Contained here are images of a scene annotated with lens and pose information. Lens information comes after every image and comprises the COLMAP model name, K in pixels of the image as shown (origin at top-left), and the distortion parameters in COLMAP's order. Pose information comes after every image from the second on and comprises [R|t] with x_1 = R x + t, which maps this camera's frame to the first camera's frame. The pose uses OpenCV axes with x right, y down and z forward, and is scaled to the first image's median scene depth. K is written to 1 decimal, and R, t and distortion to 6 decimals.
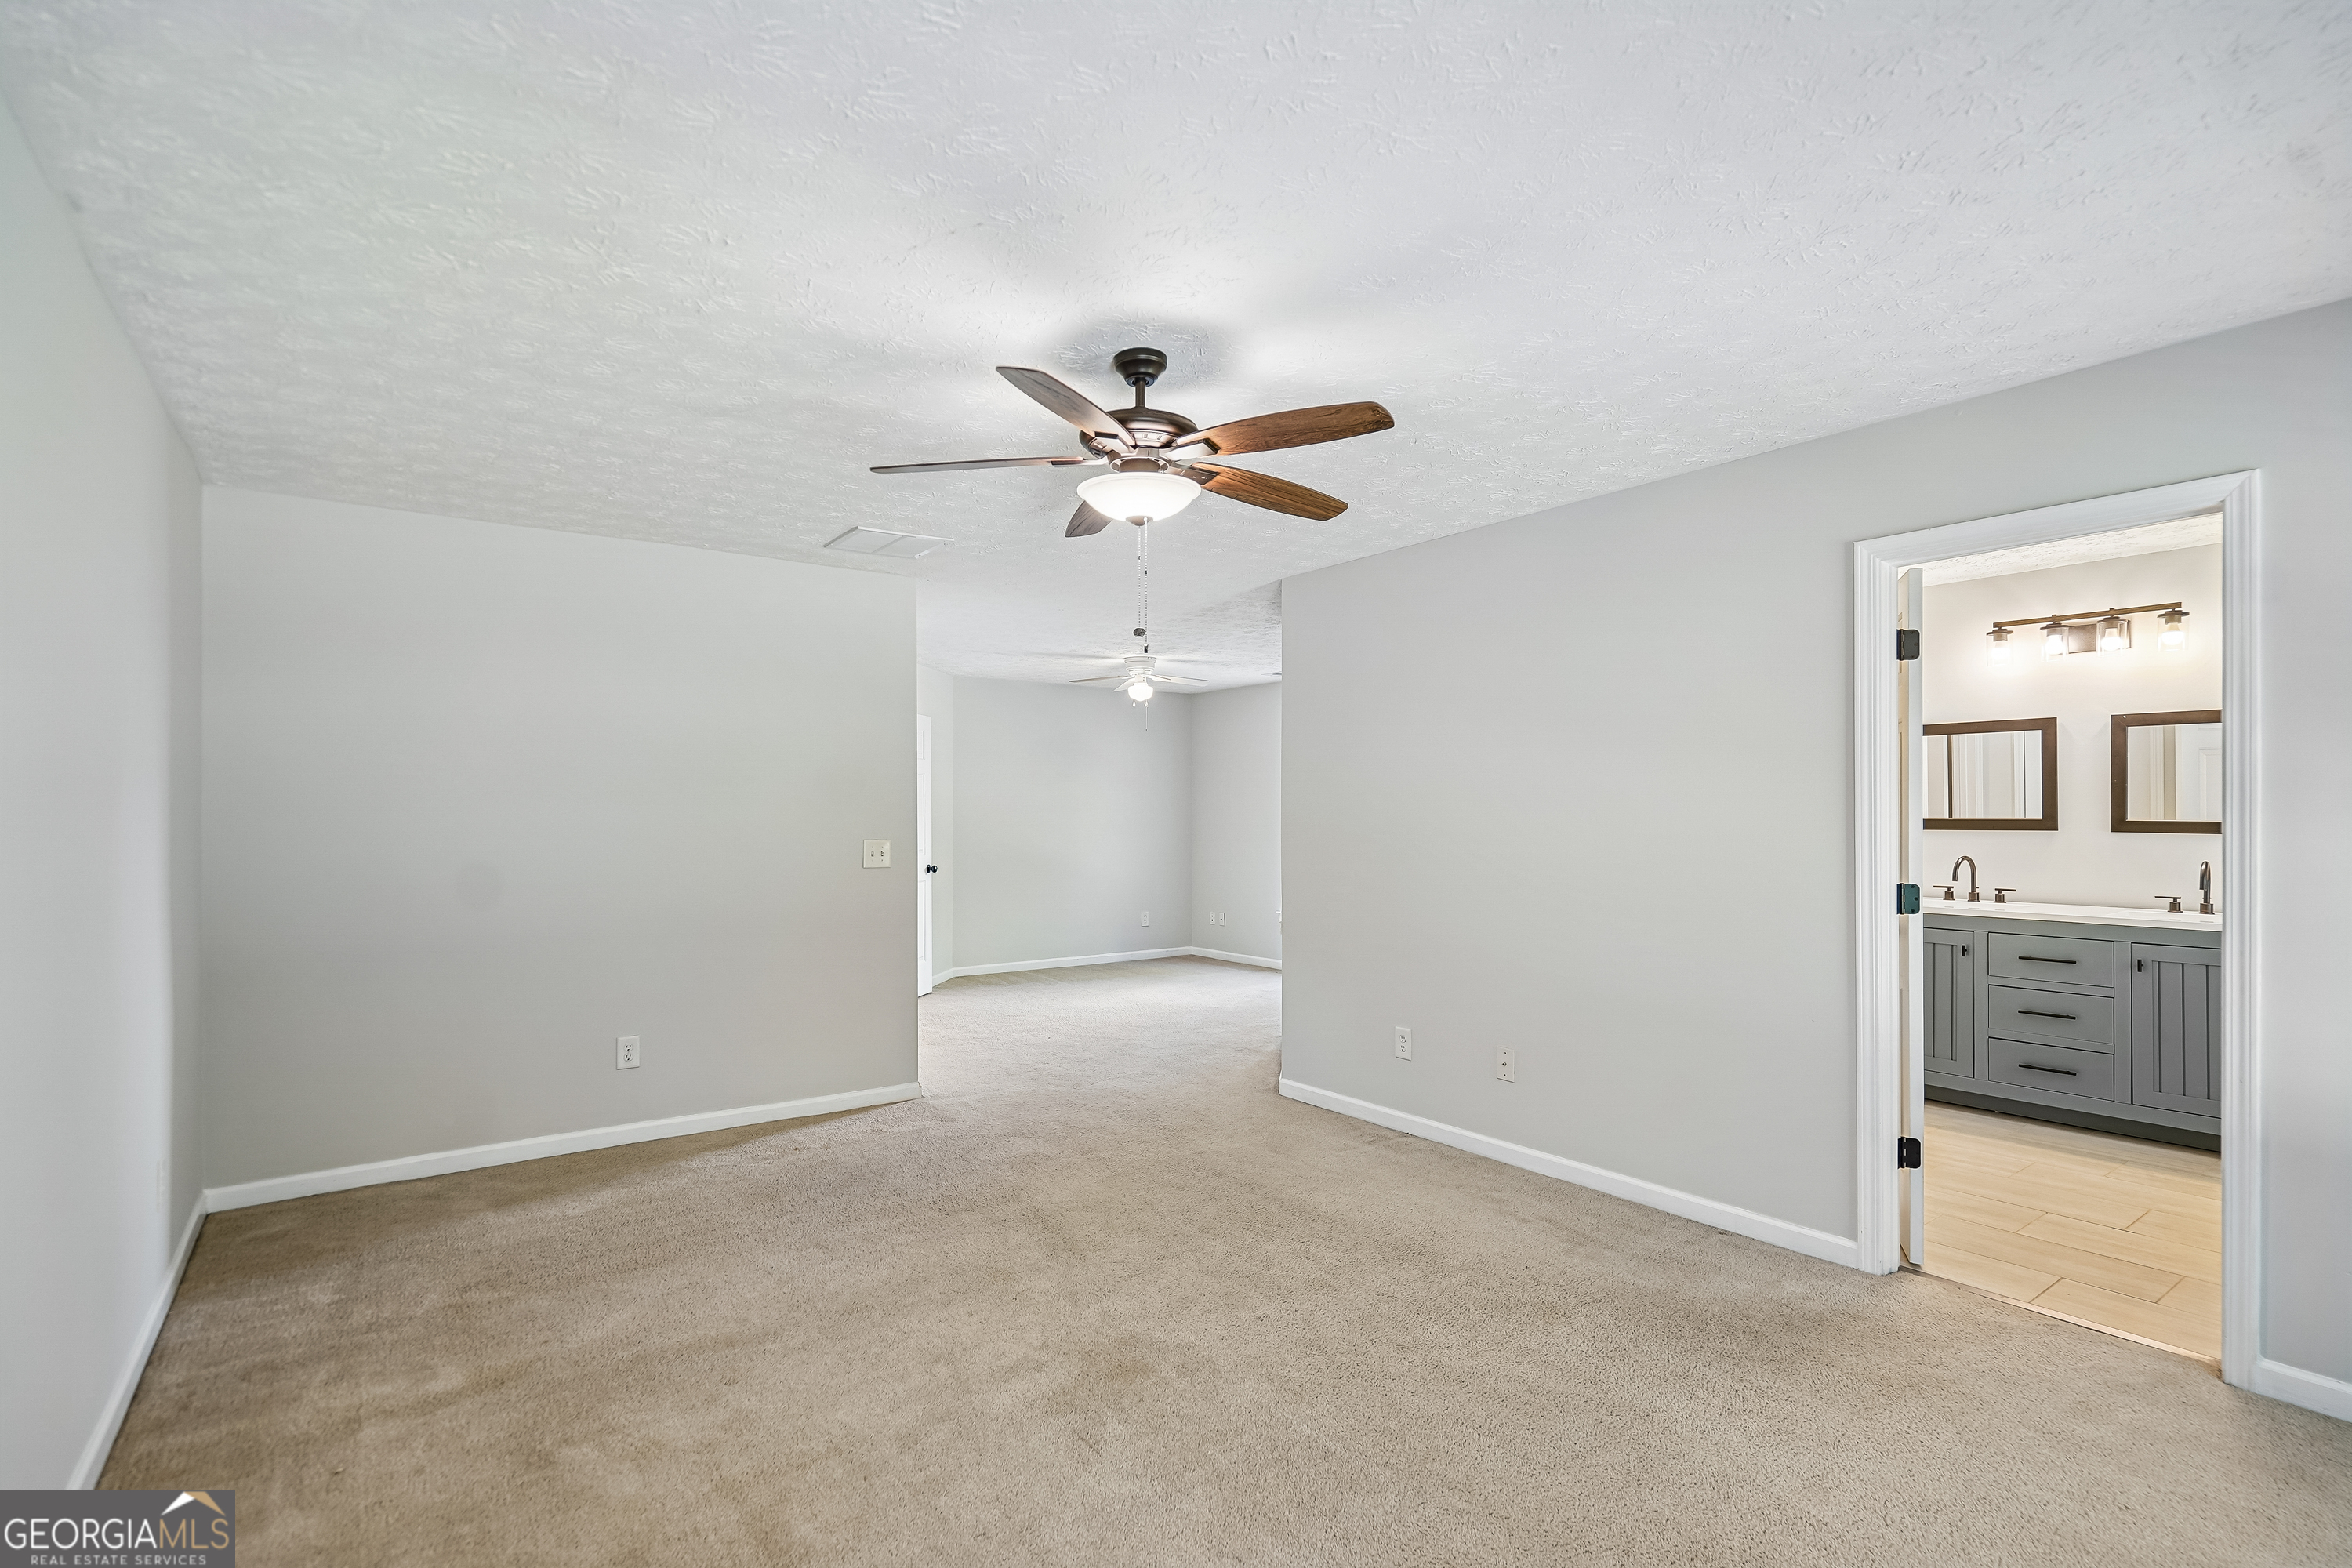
lens RADIAL K [[1090.1, 0, 1176.6], [0, 1090.1, 827.4], [0, 0, 1]] dist [-0.002817, 0.000700]
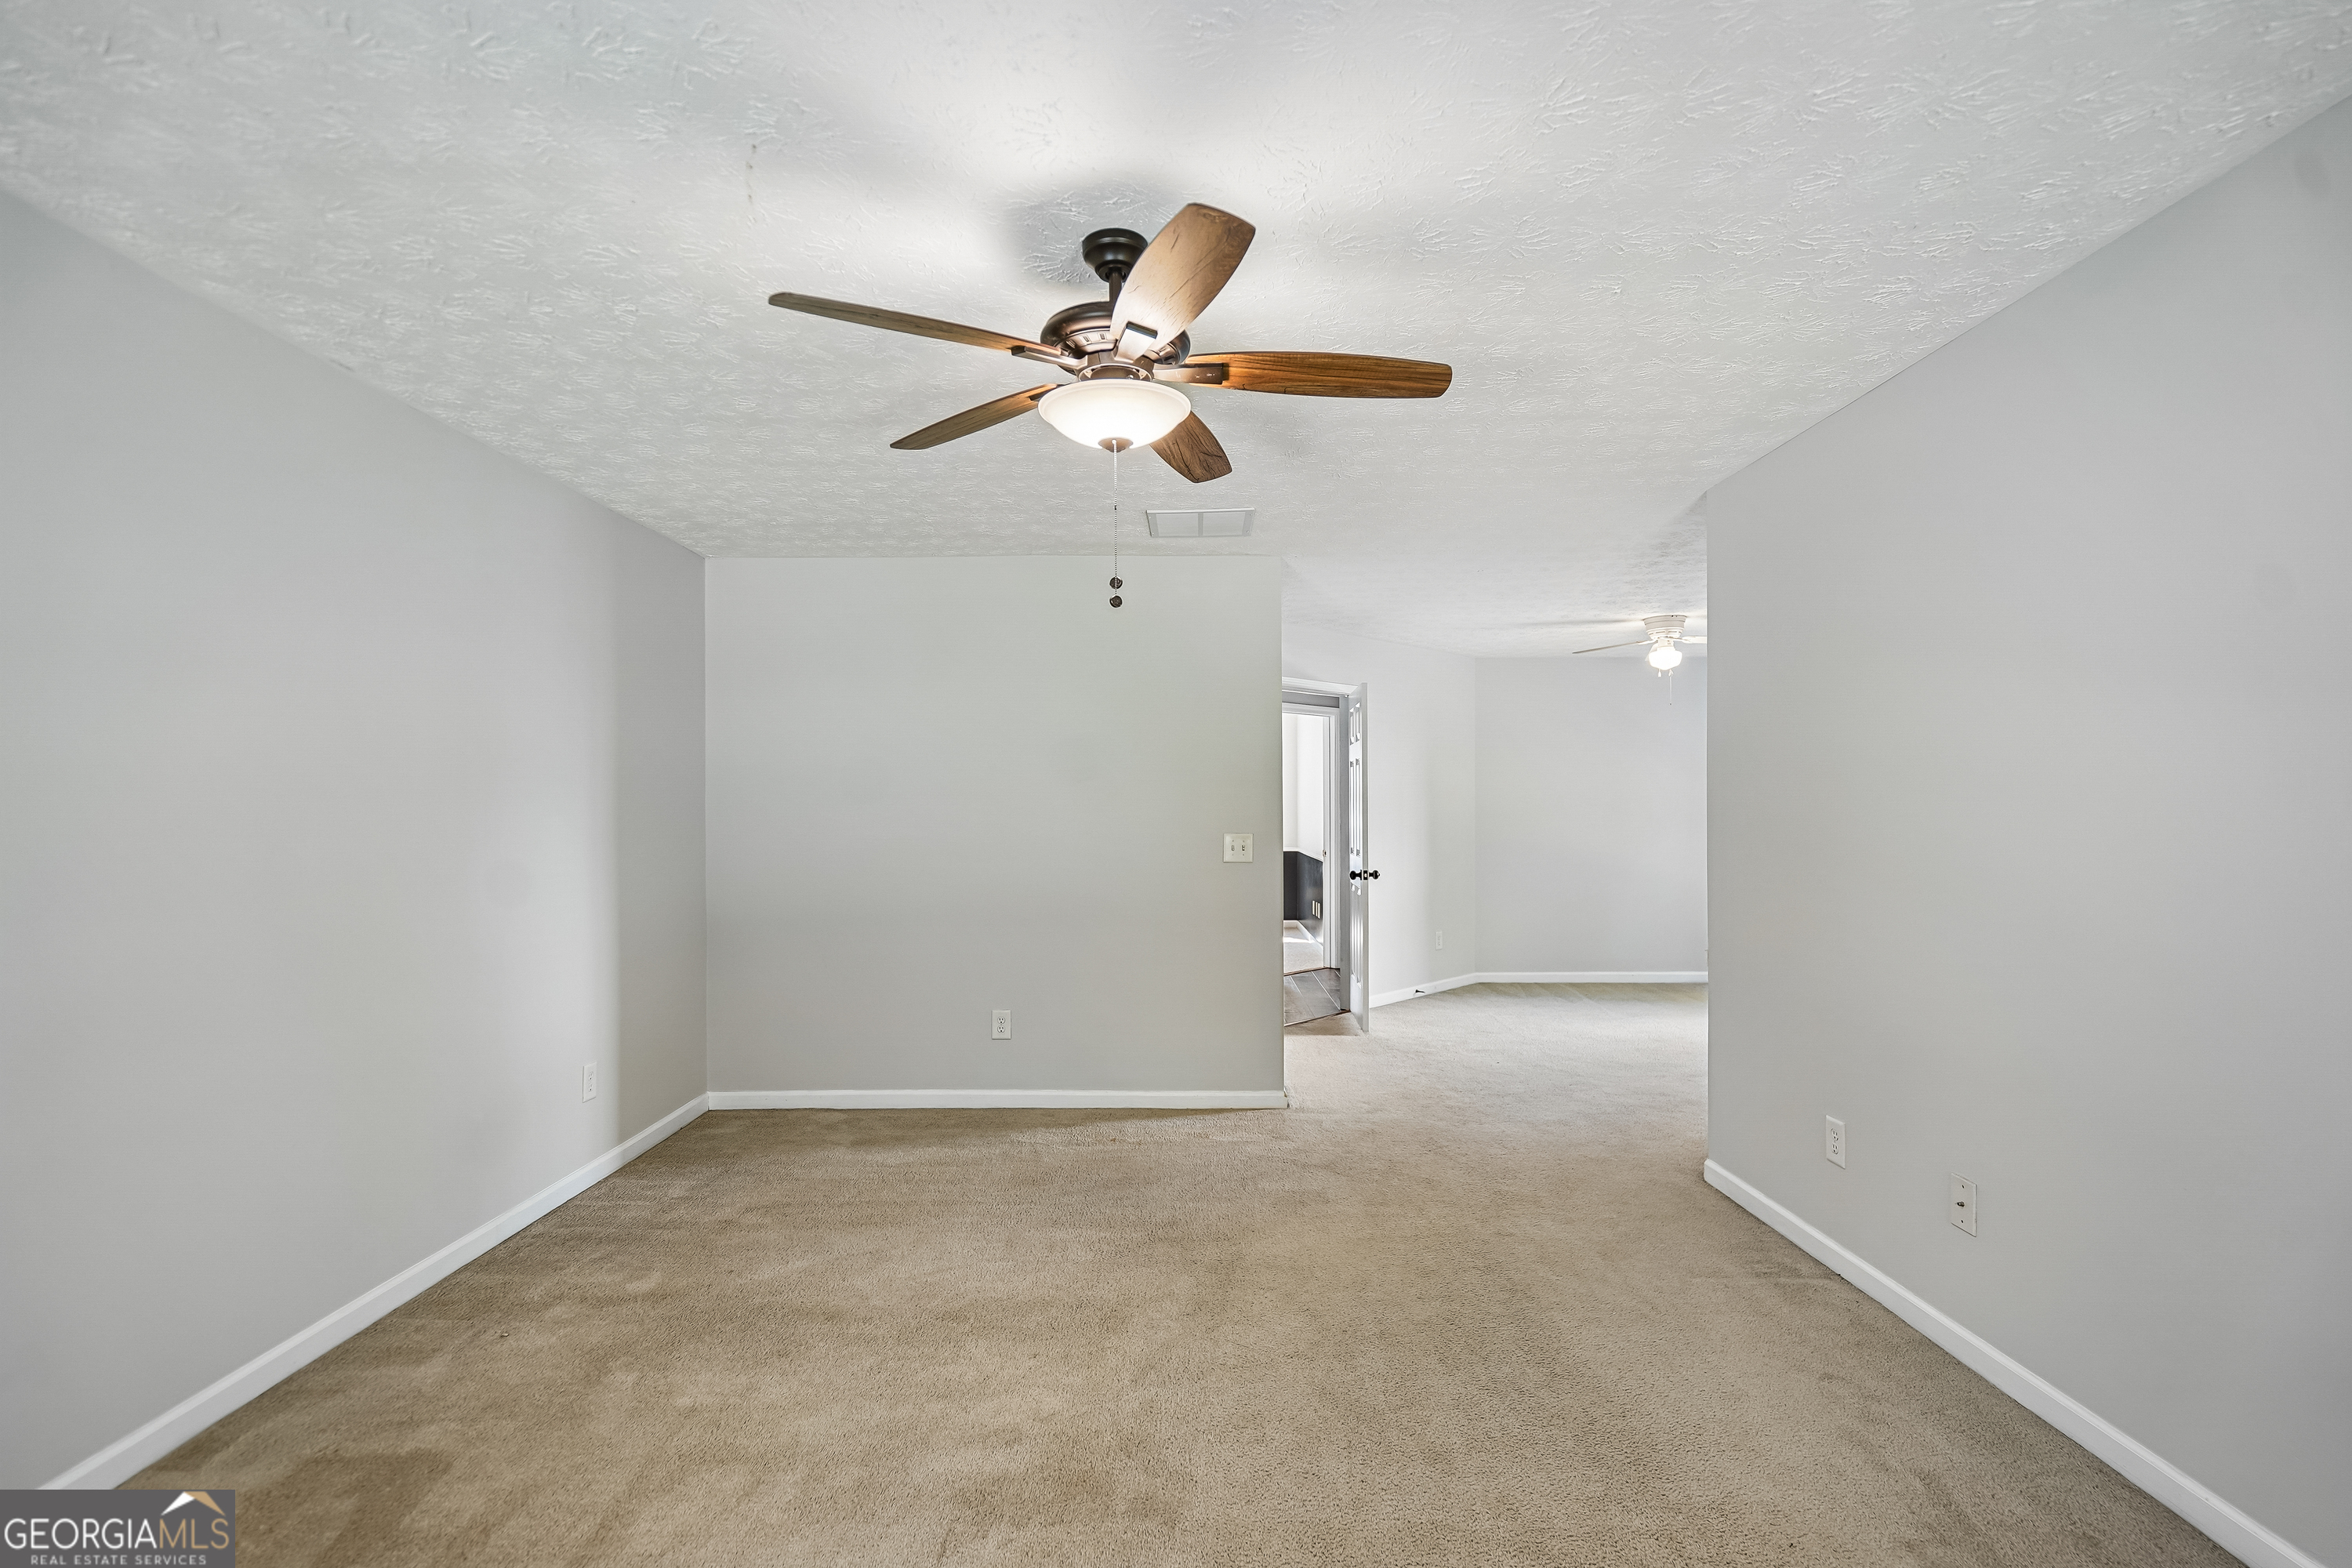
lens RADIAL K [[1090.1, 0, 1176.6], [0, 1090.1, 827.4], [0, 0, 1]] dist [-0.002817, 0.000700]
pose [[0.811409, 0.009336, -0.584405, 0.322038], [-0.005825, 0.999952, 0.007886, -0.002227], [0.584450, -0.002994, 0.811424, 0.245745]]
